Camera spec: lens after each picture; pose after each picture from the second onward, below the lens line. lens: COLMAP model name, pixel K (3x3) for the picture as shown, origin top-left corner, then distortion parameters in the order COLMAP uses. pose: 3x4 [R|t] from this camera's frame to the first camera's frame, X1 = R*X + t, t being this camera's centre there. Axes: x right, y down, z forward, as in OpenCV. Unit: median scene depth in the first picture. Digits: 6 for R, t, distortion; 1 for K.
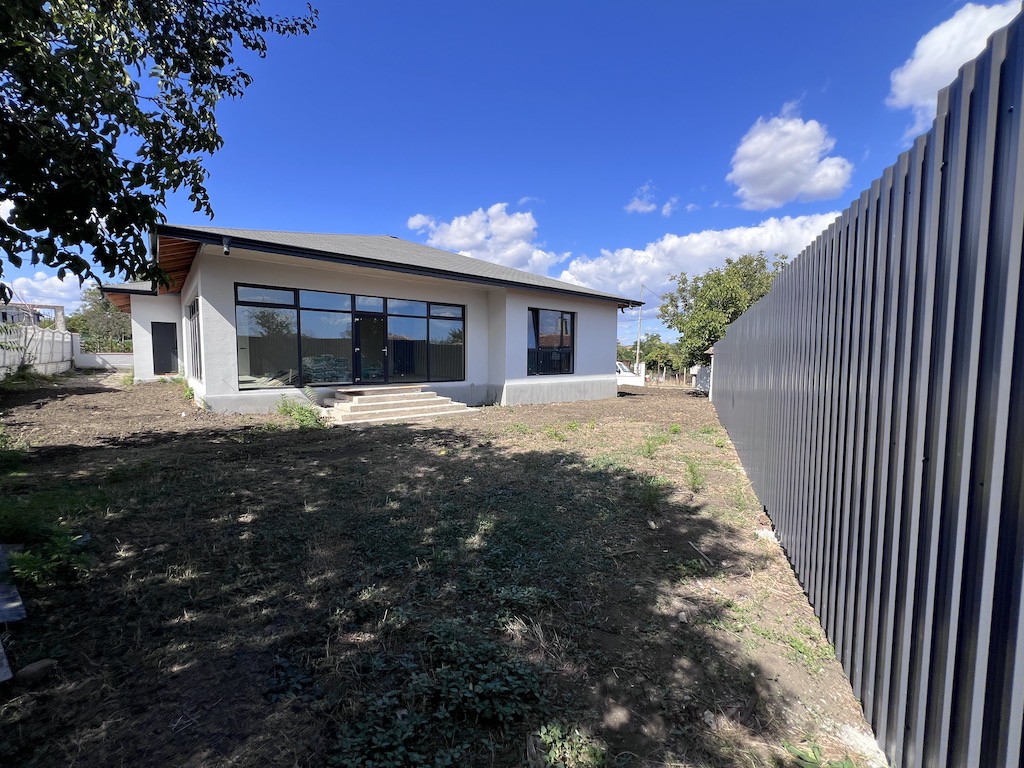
lens RADIAL K [[413.8, 0, 513.8], [0, 413.8, 386.7], [0, 0, 1]] dist [0.000990, 0.001040]
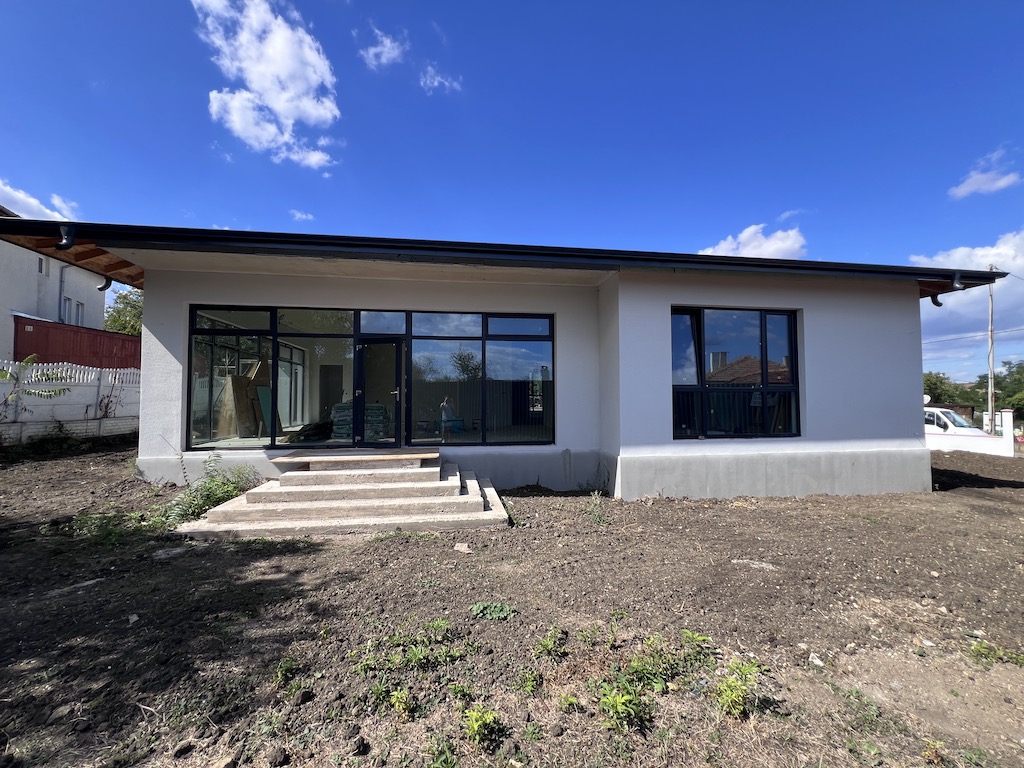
lens RADIAL K [[413.8, 0, 515.5], [0, 413.8, 391.8], [0, 0, 1]] dist [0.000990, 0.001040]
pose [[0.846121, -0.011047, -0.532876, 0.125826], [-0.036223, 0.996282, -0.078170, -0.035595], [0.531758, 0.085444, 0.842575, 0.423984]]
